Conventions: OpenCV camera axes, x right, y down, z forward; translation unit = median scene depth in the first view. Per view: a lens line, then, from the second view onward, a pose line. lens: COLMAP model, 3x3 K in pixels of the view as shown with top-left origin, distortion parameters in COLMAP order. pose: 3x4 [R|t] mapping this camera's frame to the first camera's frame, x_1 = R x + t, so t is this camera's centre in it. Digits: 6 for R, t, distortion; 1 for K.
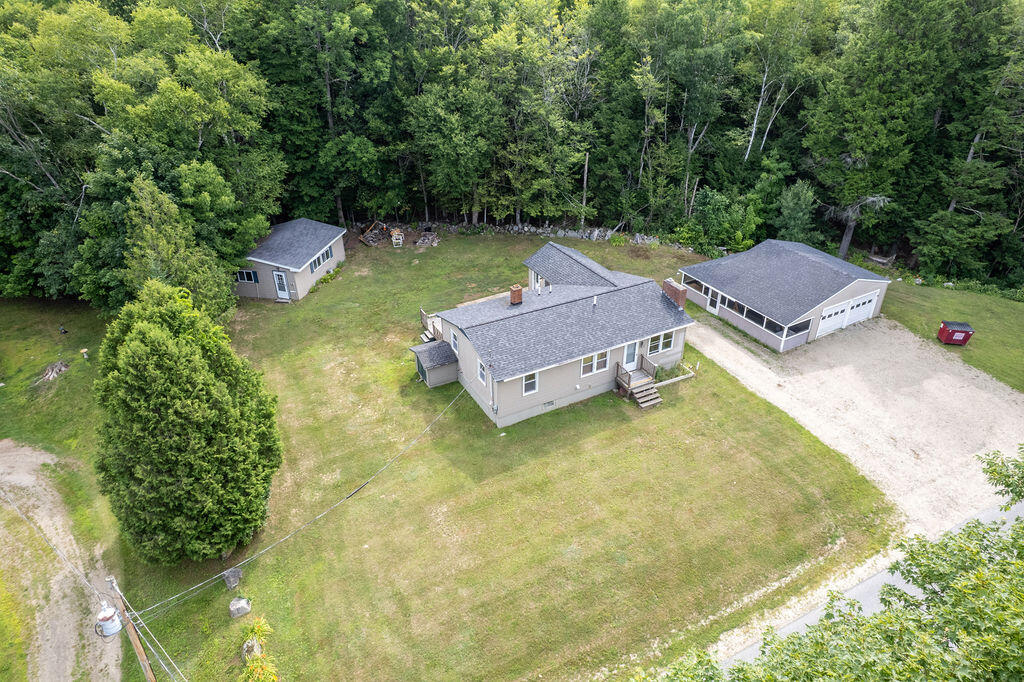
lens RADIAL K [[651.5, 0, 517.6], [0, 651.5, 344.4], [0, 0, 1]] dist [-0.073125, 0.061005]
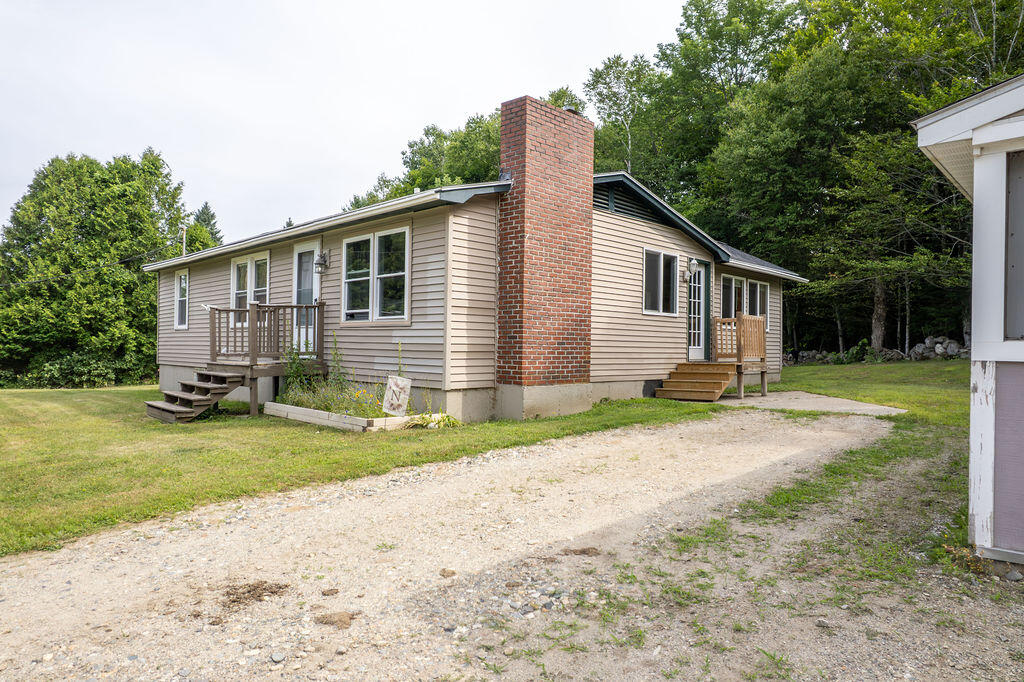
lens RADIAL K [[651.5, 0, 517.4], [0, 651.5, 344.7], [0, 0, 1]] dist [-0.073125, 0.061005]
pose [[0.298617, -0.001227, -0.954372, 0.430635], [-0.506944, 0.847054, -0.159708, 0.028963], [0.808601, 0.531505, 0.252323, 0.863476]]
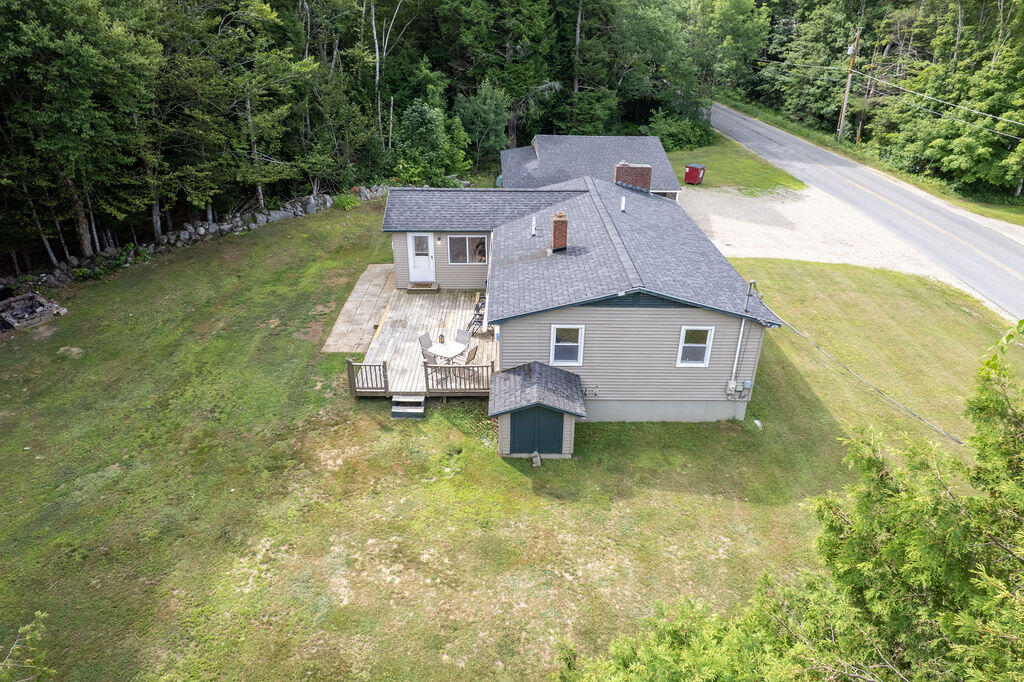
lens RADIAL K [[651.5, 0, 513.9], [0, 651.5, 350.9], [0, 0, 1]] dist [-0.073125, 0.061005]
pose [[0.470125, -0.405403, 0.783984, -0.430298], [0.440665, 0.877446, 0.189482, -0.095099], [-0.764720, 0.256394, 0.591156, 0.641296]]
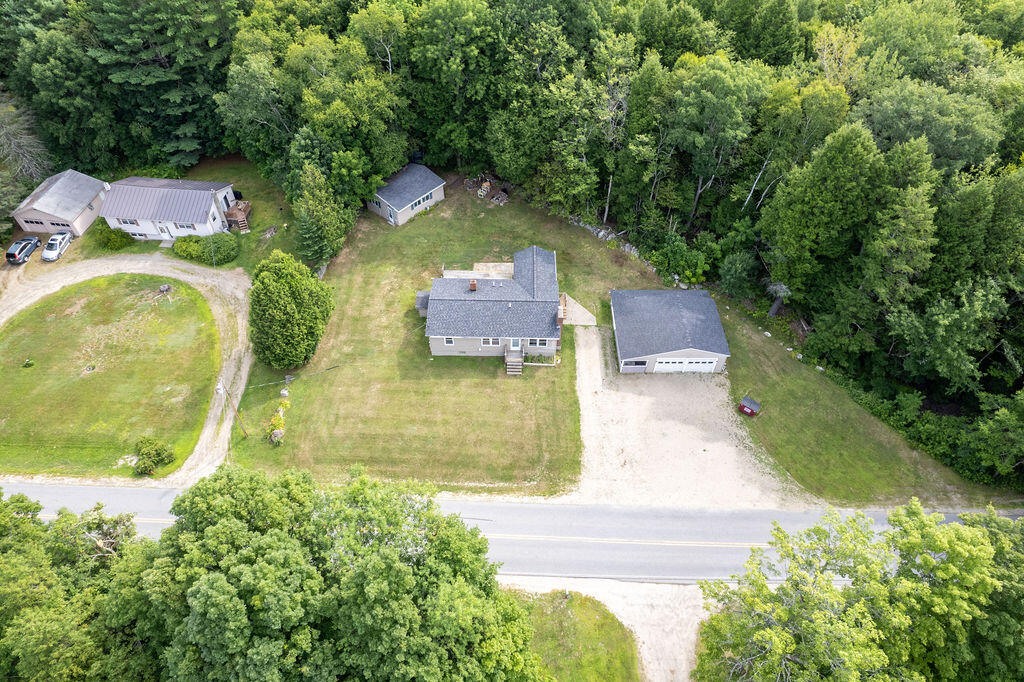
lens RADIAL K [[651.5, 0, 519.0], [0, 651.5, 342.6], [0, 0, 1]] dist [-0.073125, 0.061005]
pose [[0.873566, 0.373728, -0.311786, 0.611817], [-0.261442, 0.900657, 0.347080, -0.498641], [0.410526, -0.221683, 0.884492, -0.445652]]
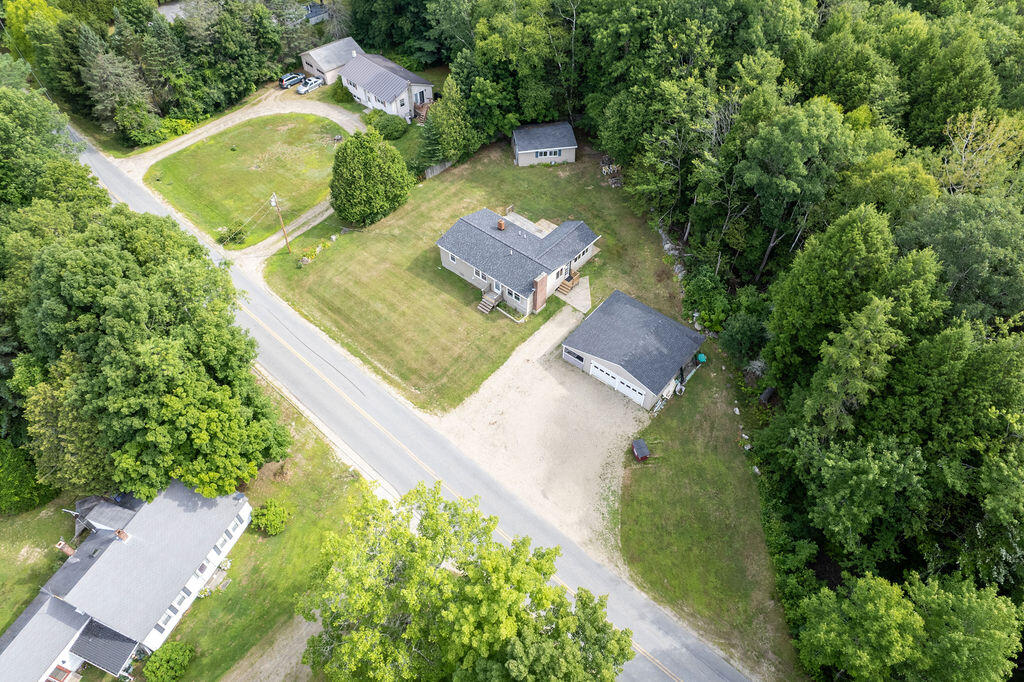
lens RADIAL K [[651.5, 0, 519.6], [0, 651.5, 345.2], [0, 0, 1]] dist [-0.073125, 0.061005]
pose [[0.362129, 0.708428, -0.605799, 1.214441], [-0.485440, 0.698151, 0.526244, -0.734381], [0.795745, 0.103511, 0.596721, -0.026321]]
